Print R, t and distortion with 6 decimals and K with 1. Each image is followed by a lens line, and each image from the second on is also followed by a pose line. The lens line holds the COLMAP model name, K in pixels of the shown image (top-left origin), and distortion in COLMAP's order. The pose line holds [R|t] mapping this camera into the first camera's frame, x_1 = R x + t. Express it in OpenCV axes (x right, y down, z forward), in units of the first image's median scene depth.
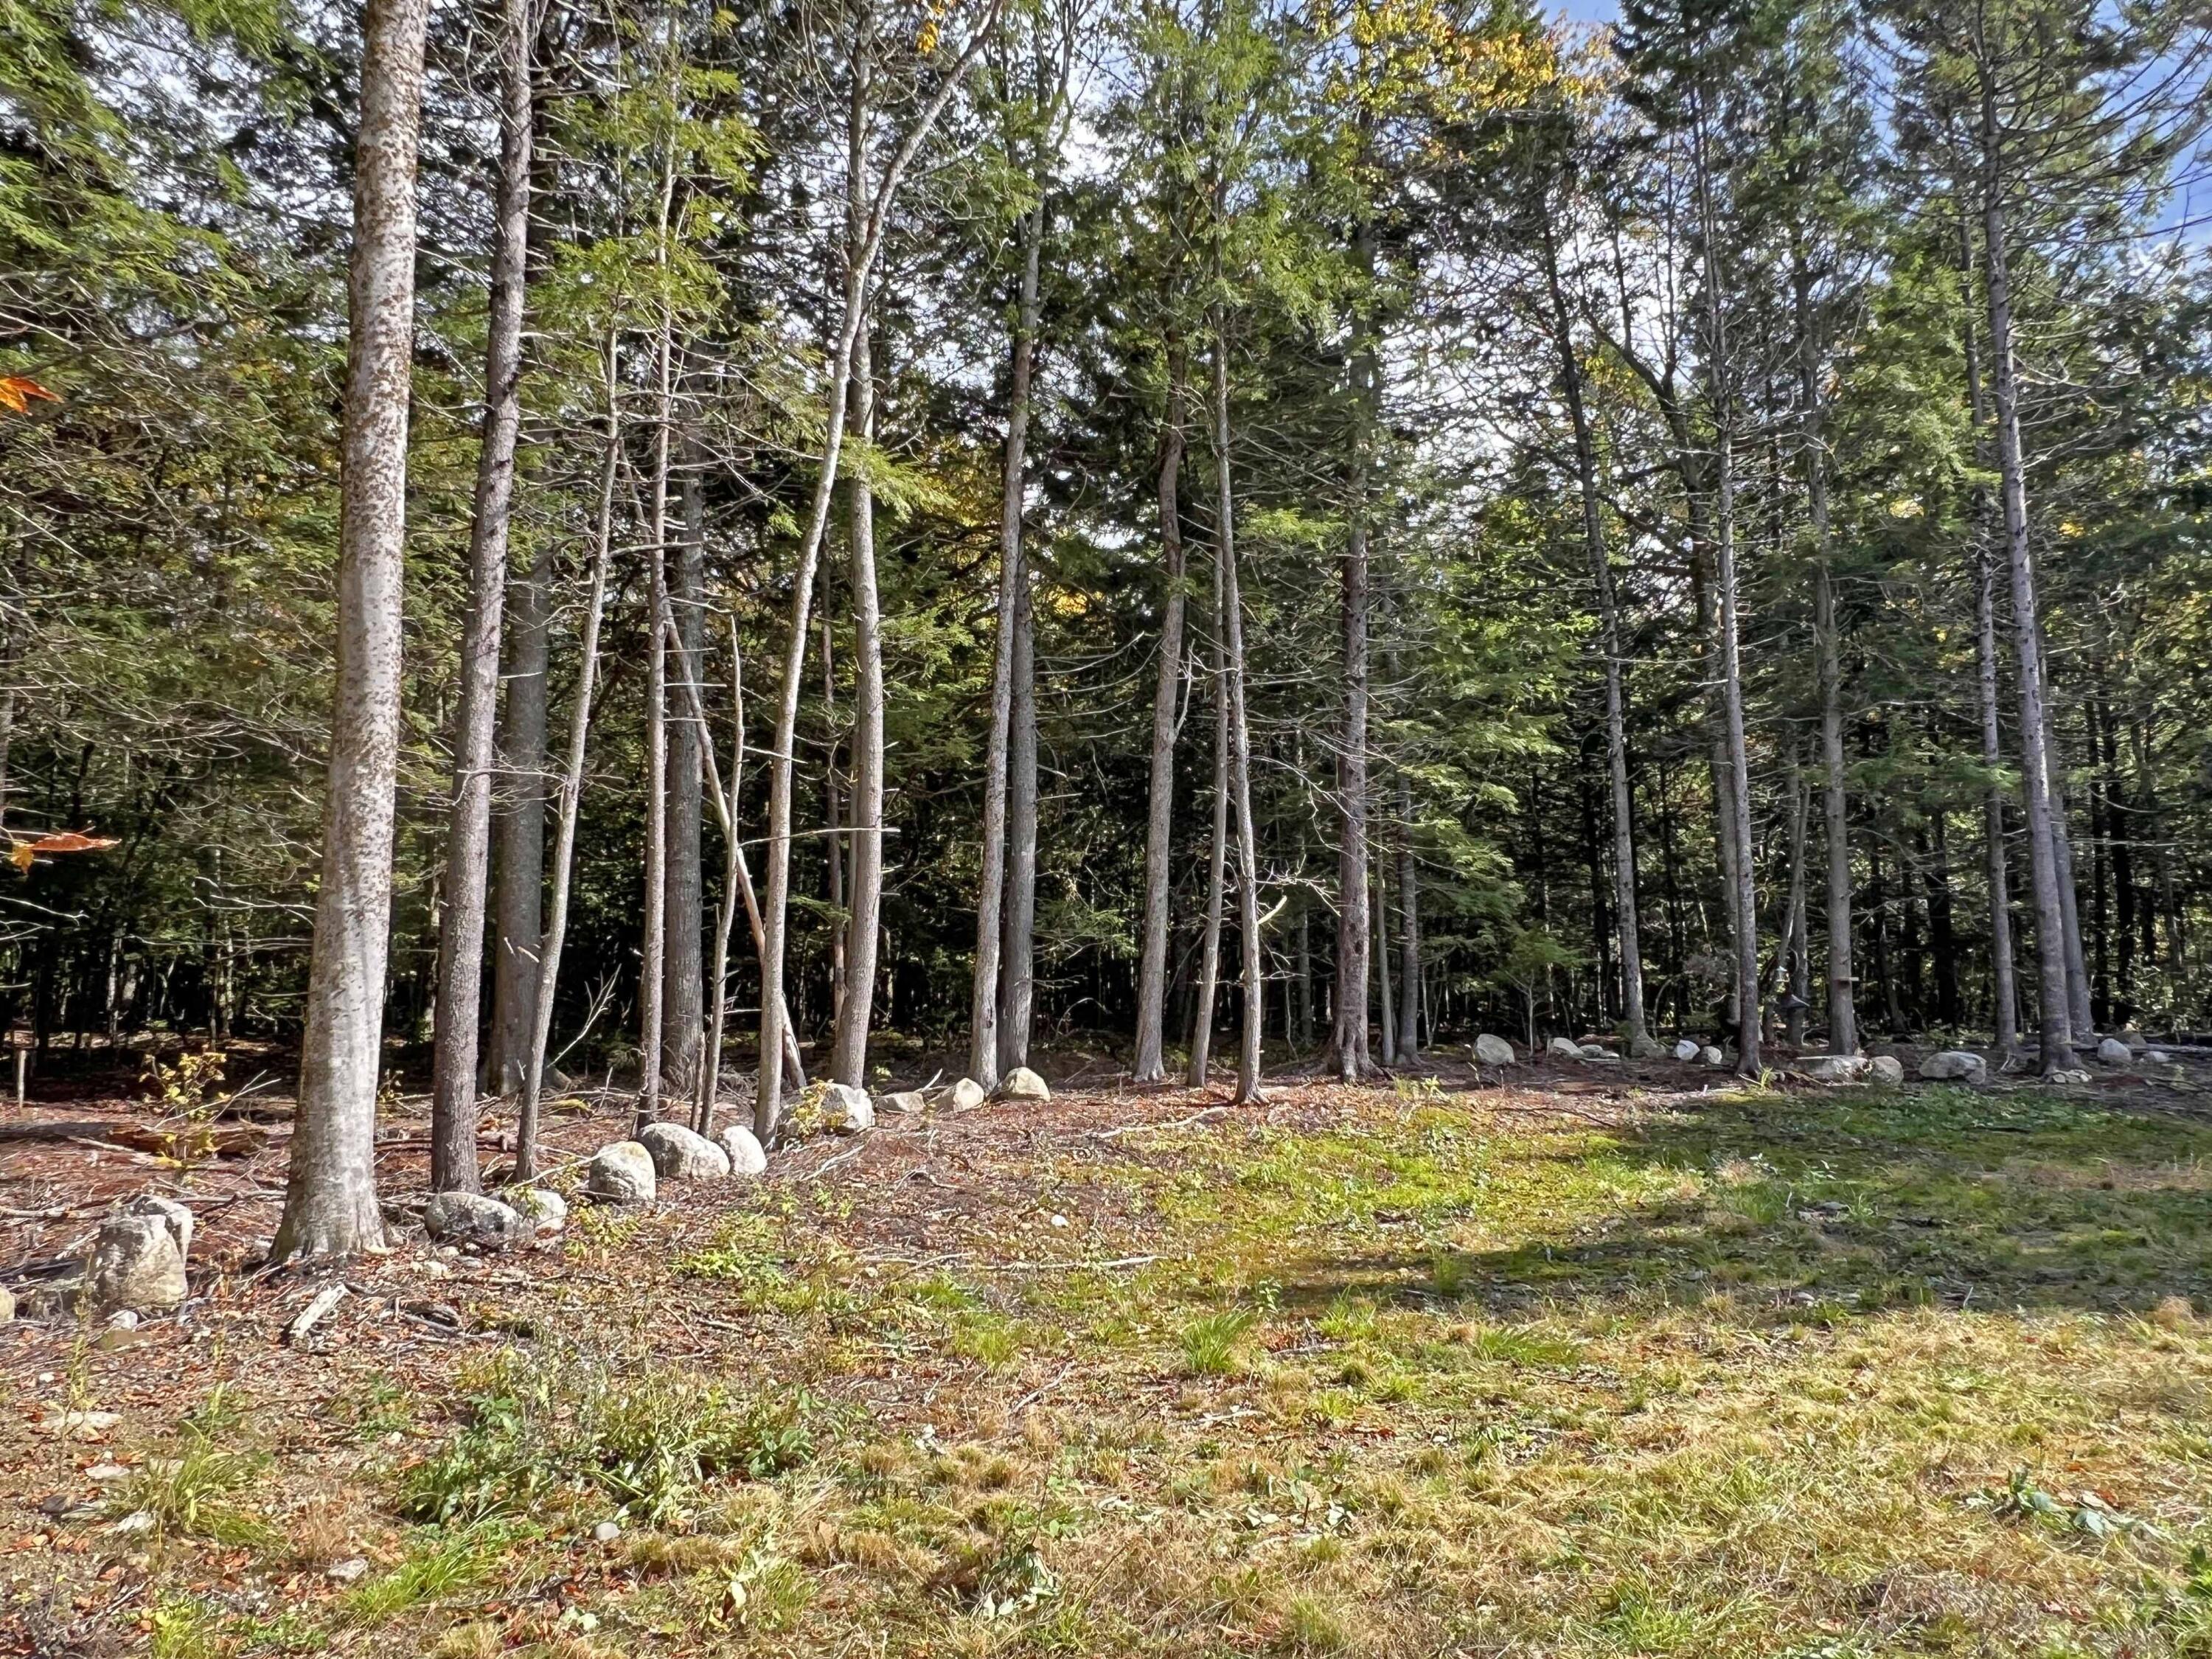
lens RADIAL K [[1574.6, 0, 1110.2], [0, 1574.6, 824.1], [0, 0, 1]] dist [0.011536, -0.001110]
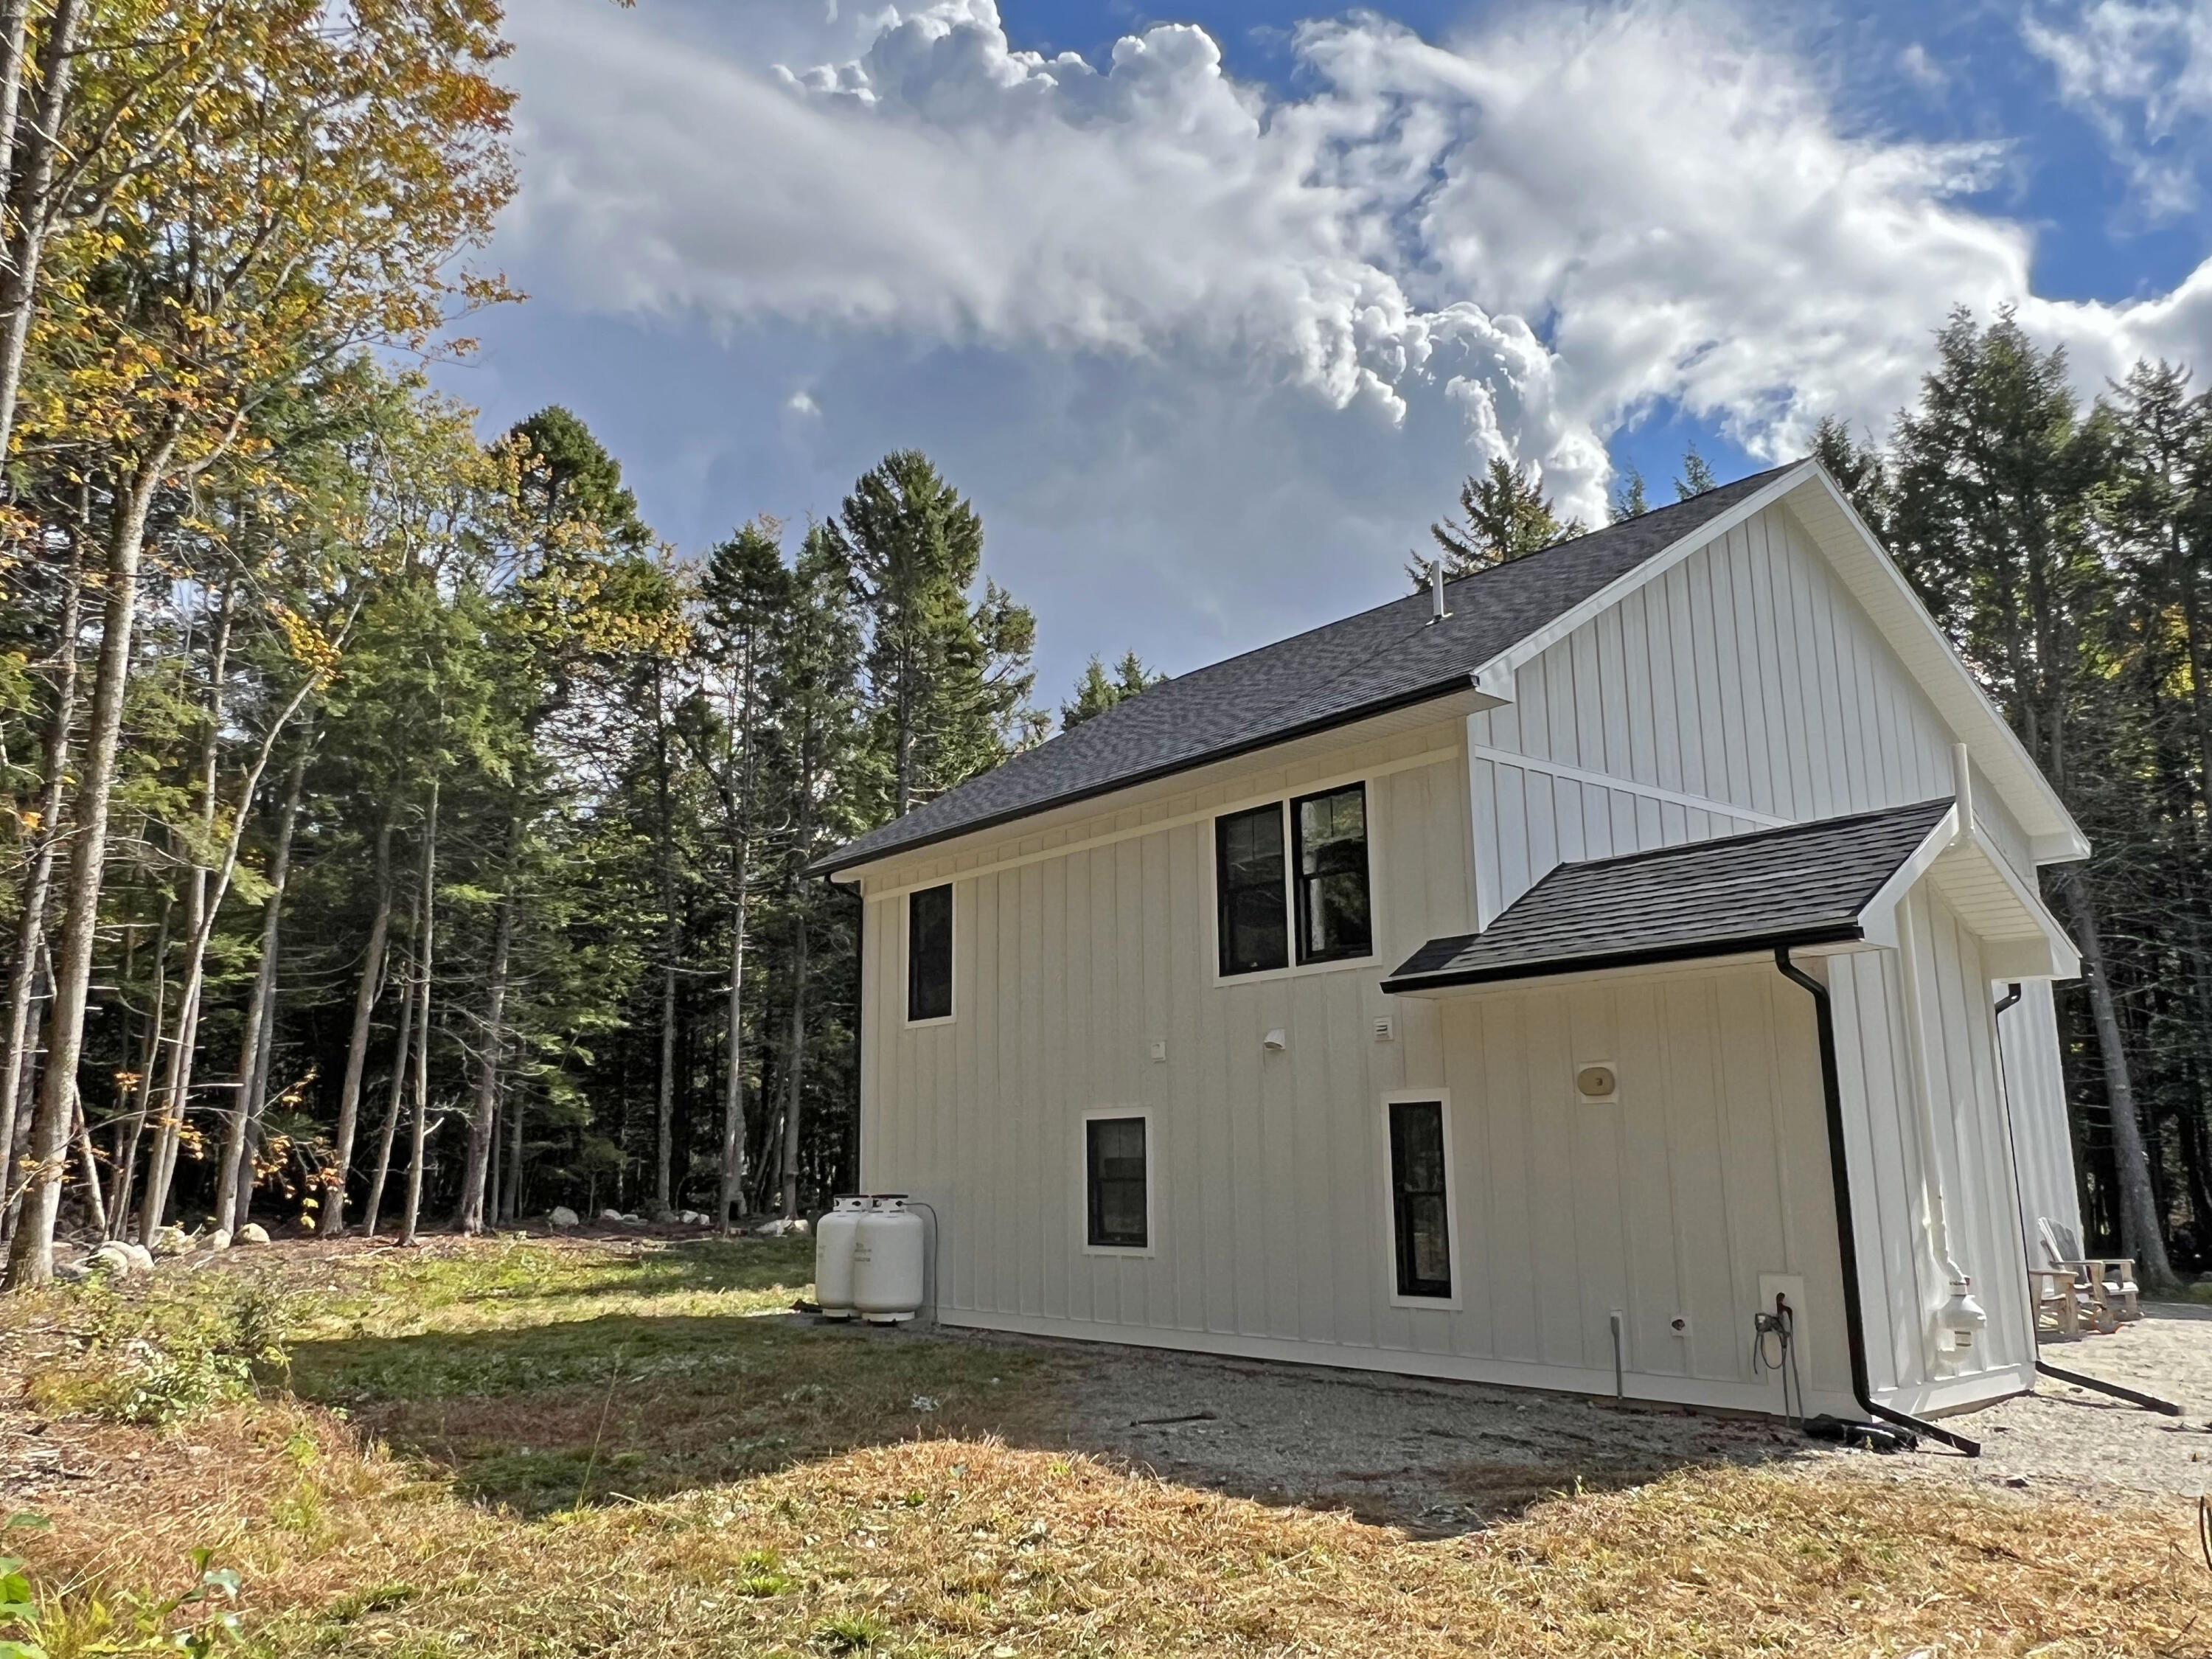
lens RADIAL K [[1615.3, 0, 1108.4], [0, 1615.3, 838.1], [0, 0, 1]] dist [-0.005939, -0.003549]
pose [[0.855516, 0.116233, 0.504561, -0.166951], [-0.063157, 0.990627, -0.121117, -0.078187], [-0.513910, 0.071751, 0.854838, -0.767048]]
